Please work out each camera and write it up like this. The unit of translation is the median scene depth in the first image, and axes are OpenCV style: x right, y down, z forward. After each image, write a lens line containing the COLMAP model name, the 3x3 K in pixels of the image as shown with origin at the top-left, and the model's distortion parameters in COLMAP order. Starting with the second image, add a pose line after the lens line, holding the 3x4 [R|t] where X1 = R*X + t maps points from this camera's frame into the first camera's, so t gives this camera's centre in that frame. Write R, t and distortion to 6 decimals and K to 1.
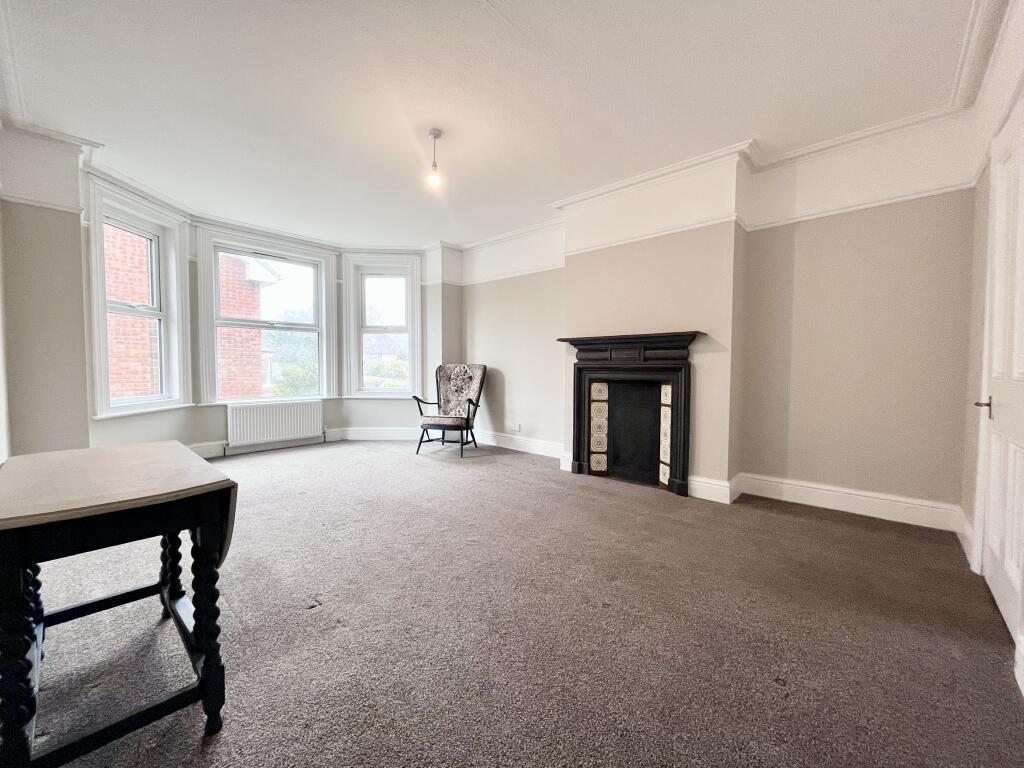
lens RADIAL K [[416.3, 0, 509.6], [0, 416.3, 381.2], [0, 0, 1]] dist [-0.001744, -0.000389]
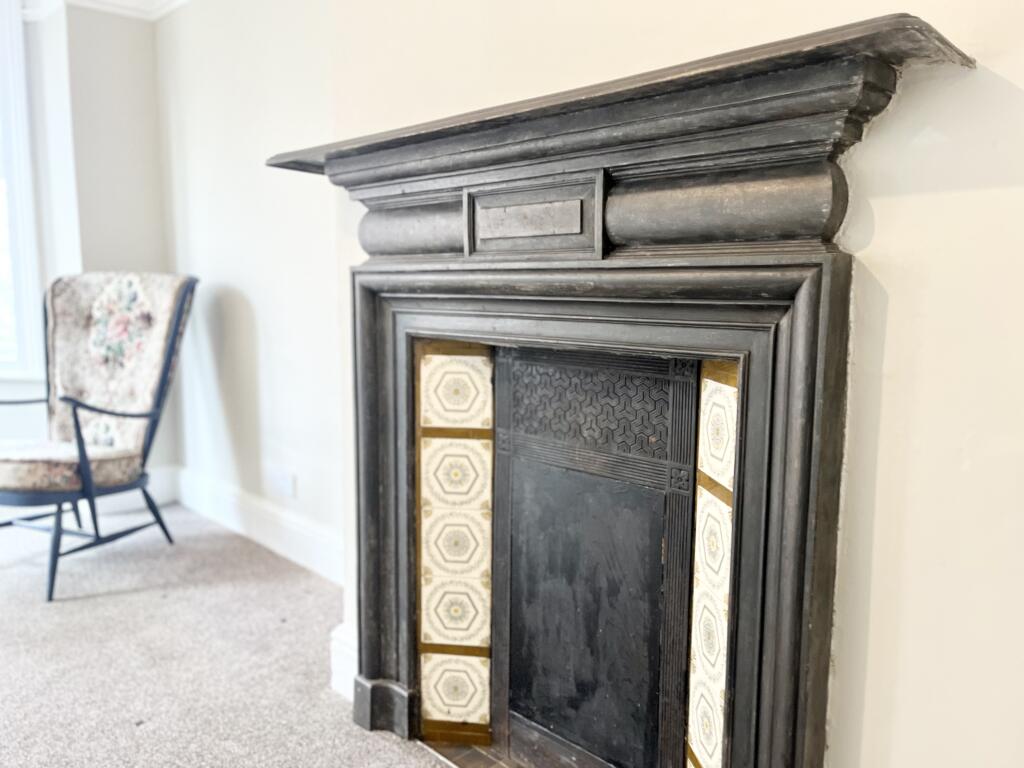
lens RADIAL K [[783.8, 0, 512.0], [0, 783.8, 384.0], [0, 0, 1]] dist [-0.000042, -0.001807]
pose [[0.998406, 0.010248, -0.055494, 0.220061], [-0.005084, 0.995709, 0.092397, -0.015566], [0.056203, -0.091968, 0.994175, 0.468030]]
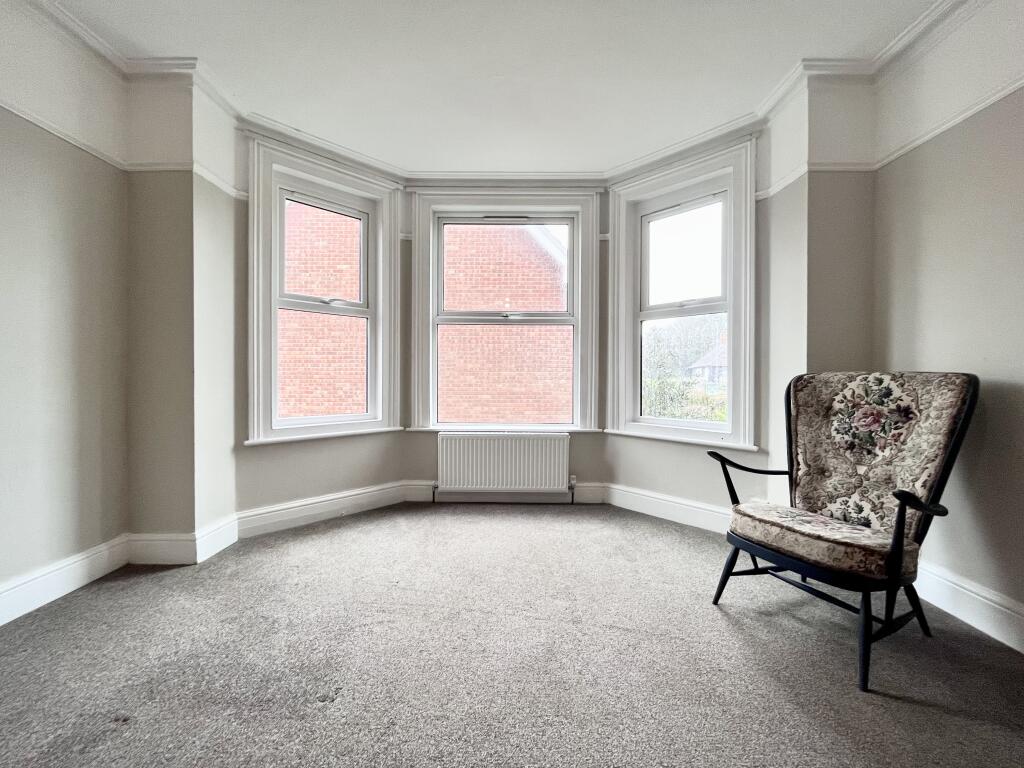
lens RADIAL K [[416.3, 0, 509.6], [0, 416.3, 381.2], [0, 0, 1]] dist [-0.001744, -0.000389]
pose [[0.670363, 0.004162, -0.742022, -0.063327], [-0.030872, 0.999275, -0.022286, -0.016793], [0.741391, 0.037847, 0.670005, 0.579190]]
